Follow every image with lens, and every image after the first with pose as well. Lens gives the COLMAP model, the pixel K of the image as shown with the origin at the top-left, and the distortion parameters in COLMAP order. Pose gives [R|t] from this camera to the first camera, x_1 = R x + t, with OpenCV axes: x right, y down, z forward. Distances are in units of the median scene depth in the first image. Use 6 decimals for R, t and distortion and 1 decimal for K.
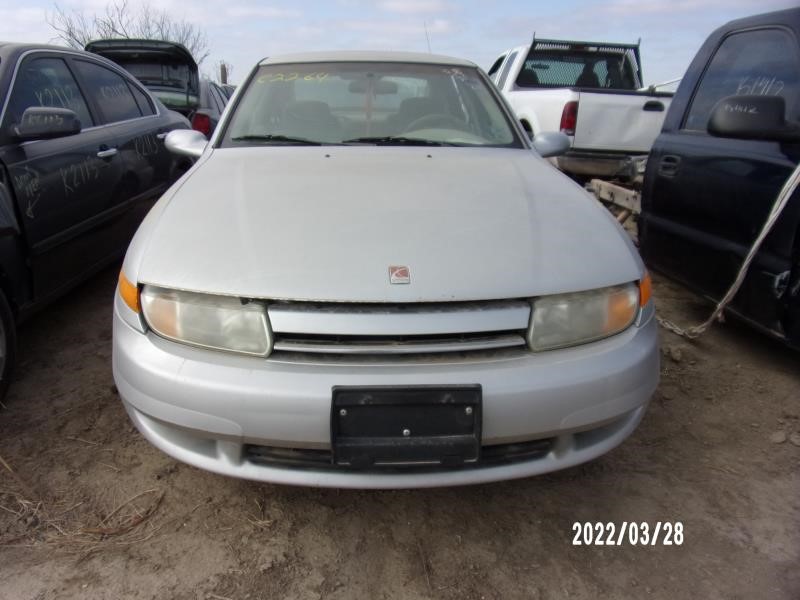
lens RADIAL K [[635.1, 0, 399.5], [0, 635.1, 312.8], [0, 0, 1]] dist [0.000292, -0.063184]
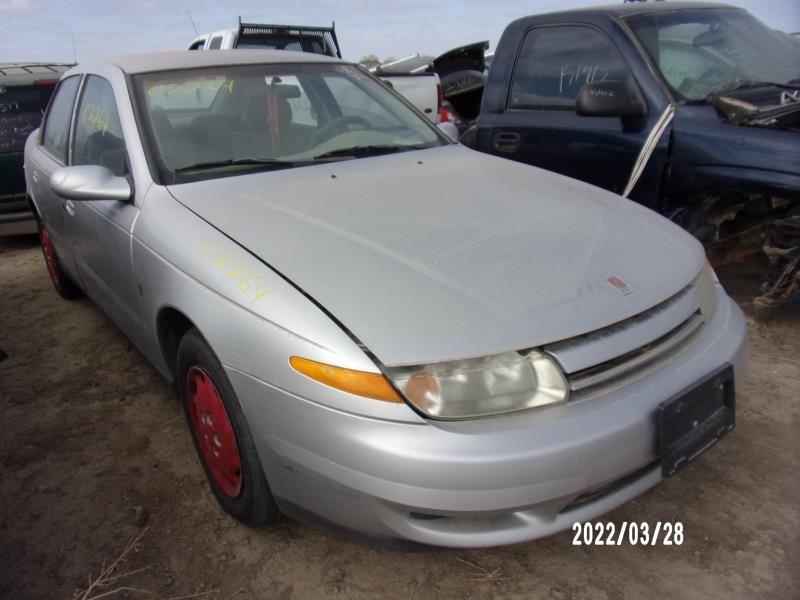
lens RADIAL K [[611.8, 0, 400.0], [0, 611.8, 300.0], [0, 0, 1]] dist [-0.004782, -0.003678]
pose [[0.814002, -0.240111, 0.528912, -0.518021], [0.223433, 0.969935, 0.096457, -0.133579], [-0.536170, 0.039660, 0.843178, 0.213443]]
